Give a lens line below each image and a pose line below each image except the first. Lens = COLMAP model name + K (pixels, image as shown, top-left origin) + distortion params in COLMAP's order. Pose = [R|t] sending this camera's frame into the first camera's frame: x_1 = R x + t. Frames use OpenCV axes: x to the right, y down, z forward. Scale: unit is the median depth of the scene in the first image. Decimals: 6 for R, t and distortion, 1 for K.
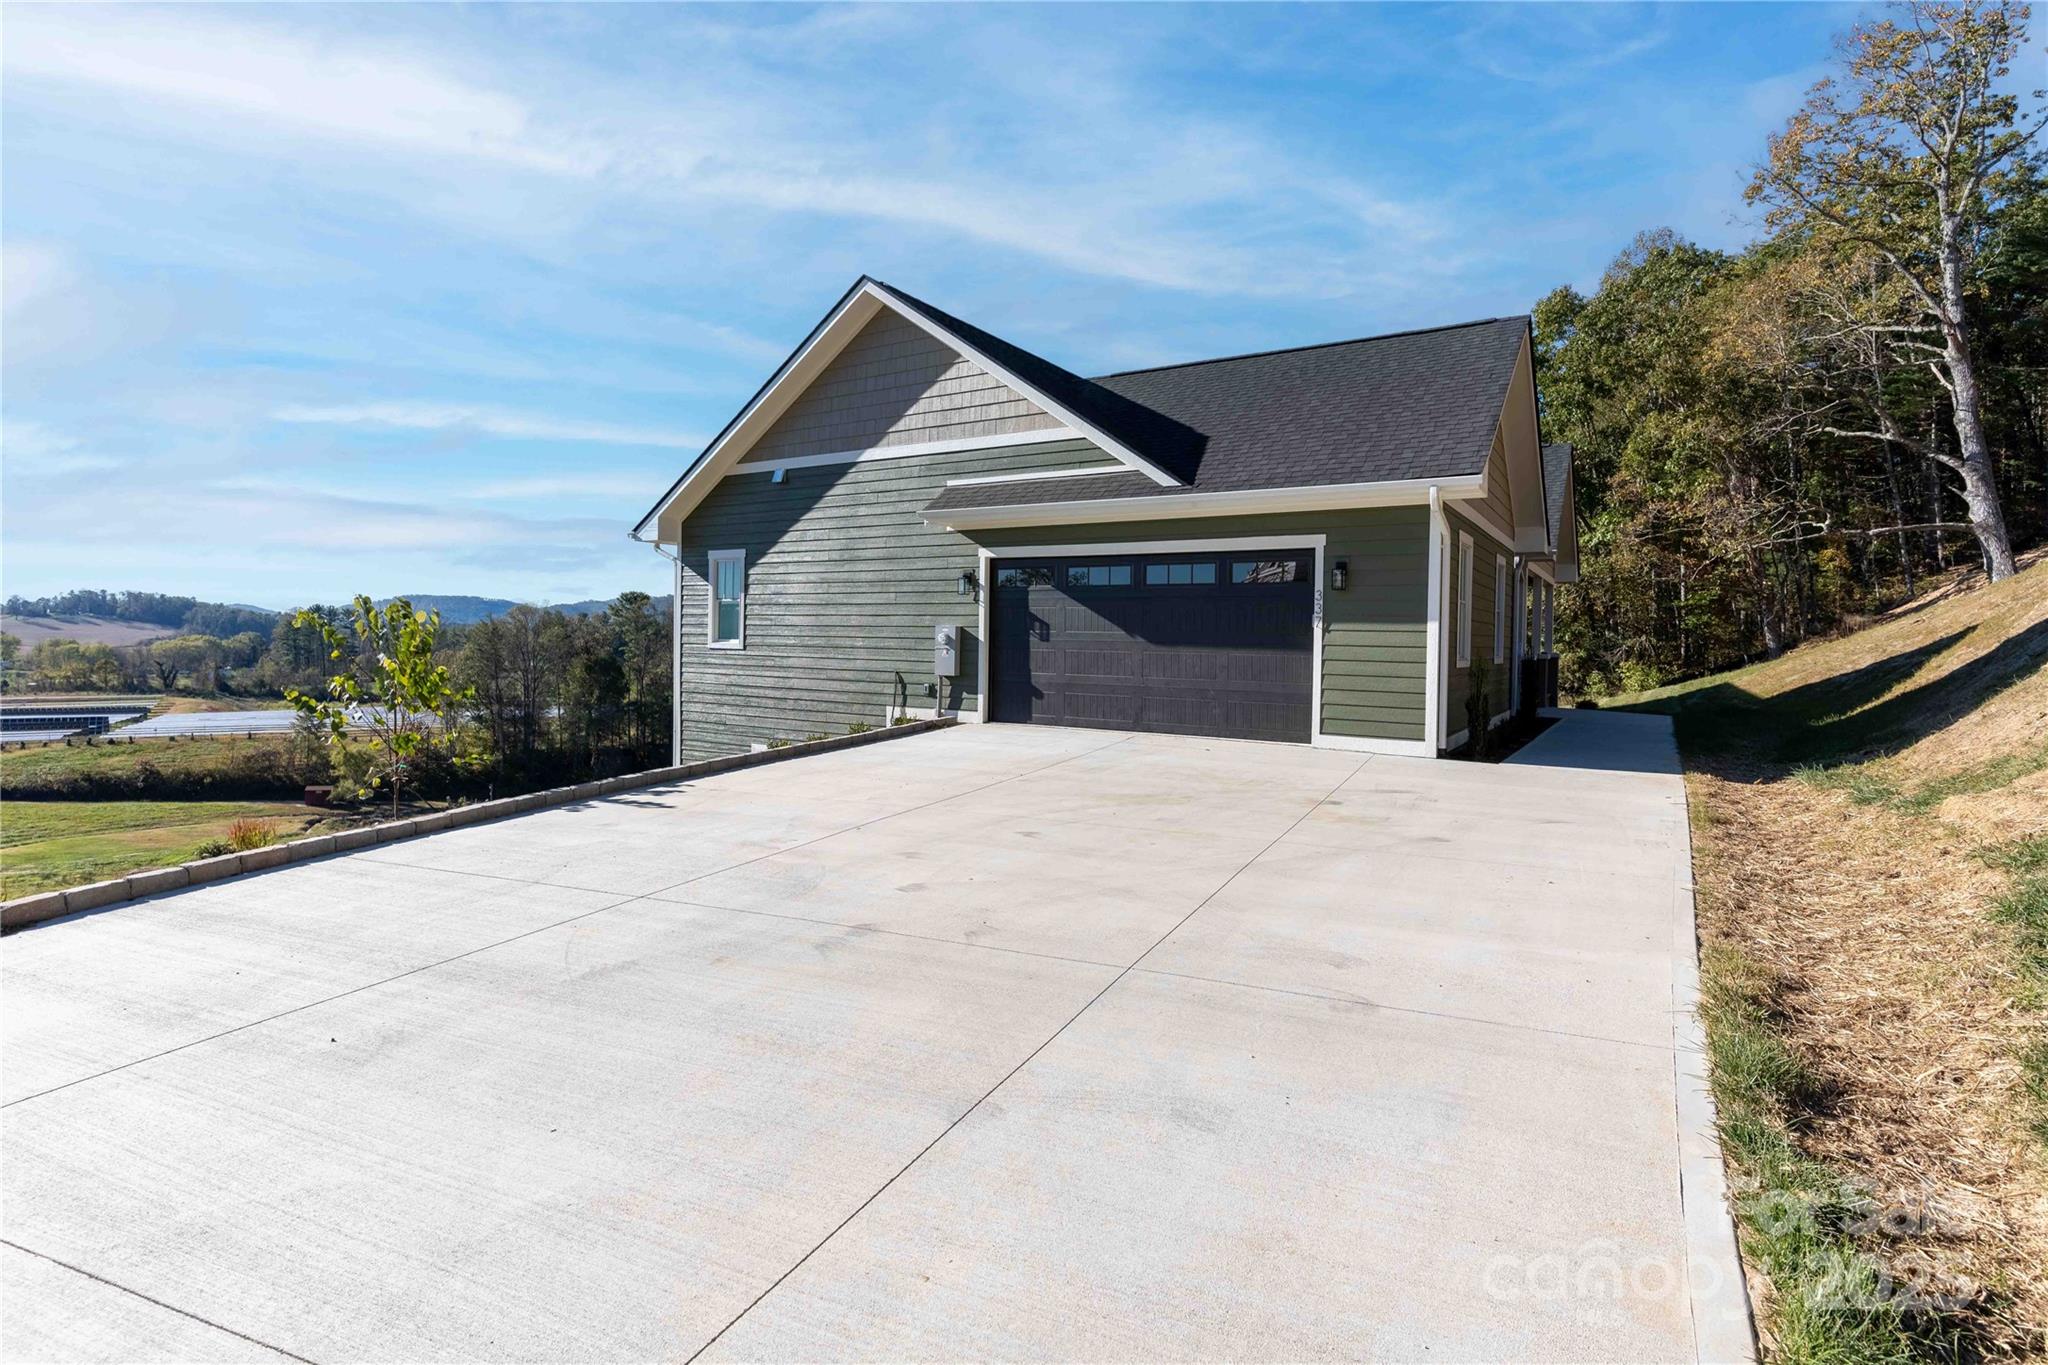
lens RADIAL K [[993.2, 0, 1035.8], [0, 993.2, 680.2], [0, 0, 1]] dist [0.001609, 0.000238]
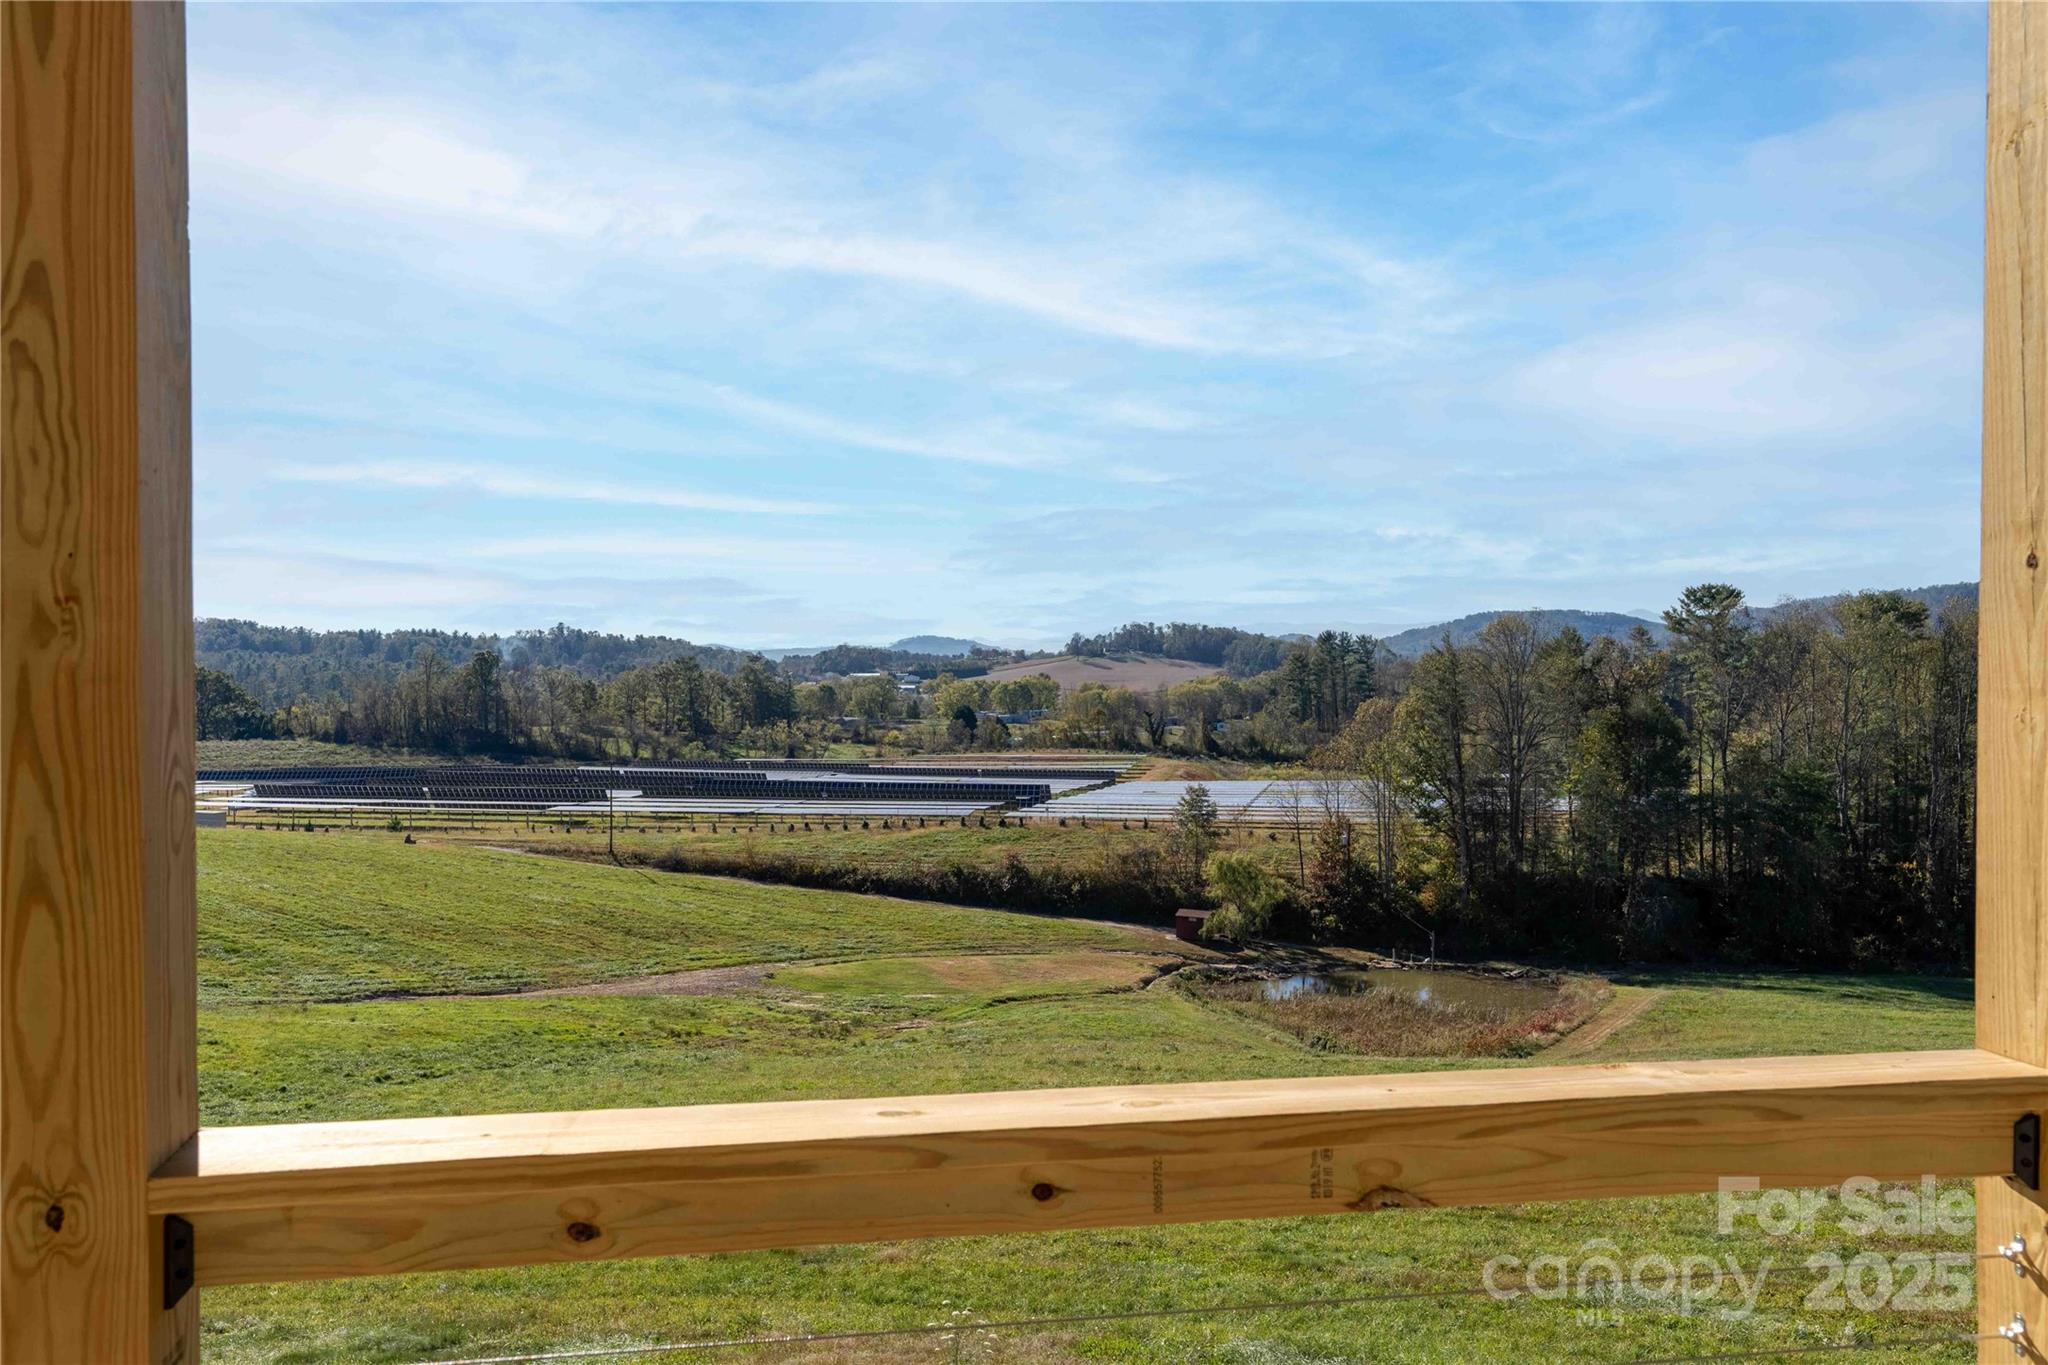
lens RADIAL K [[1582.2, 0, 1024.0], [0, 1582.2, 682.5], [0, 0, 1]] dist [-0.003135, 0.000395]
pose [[0.654899, -0.011062, -0.755636, -0.010127], [-0.014540, 0.999523, -0.027234, -0.008939], [0.755577, 0.028822, 0.654426, 0.173919]]
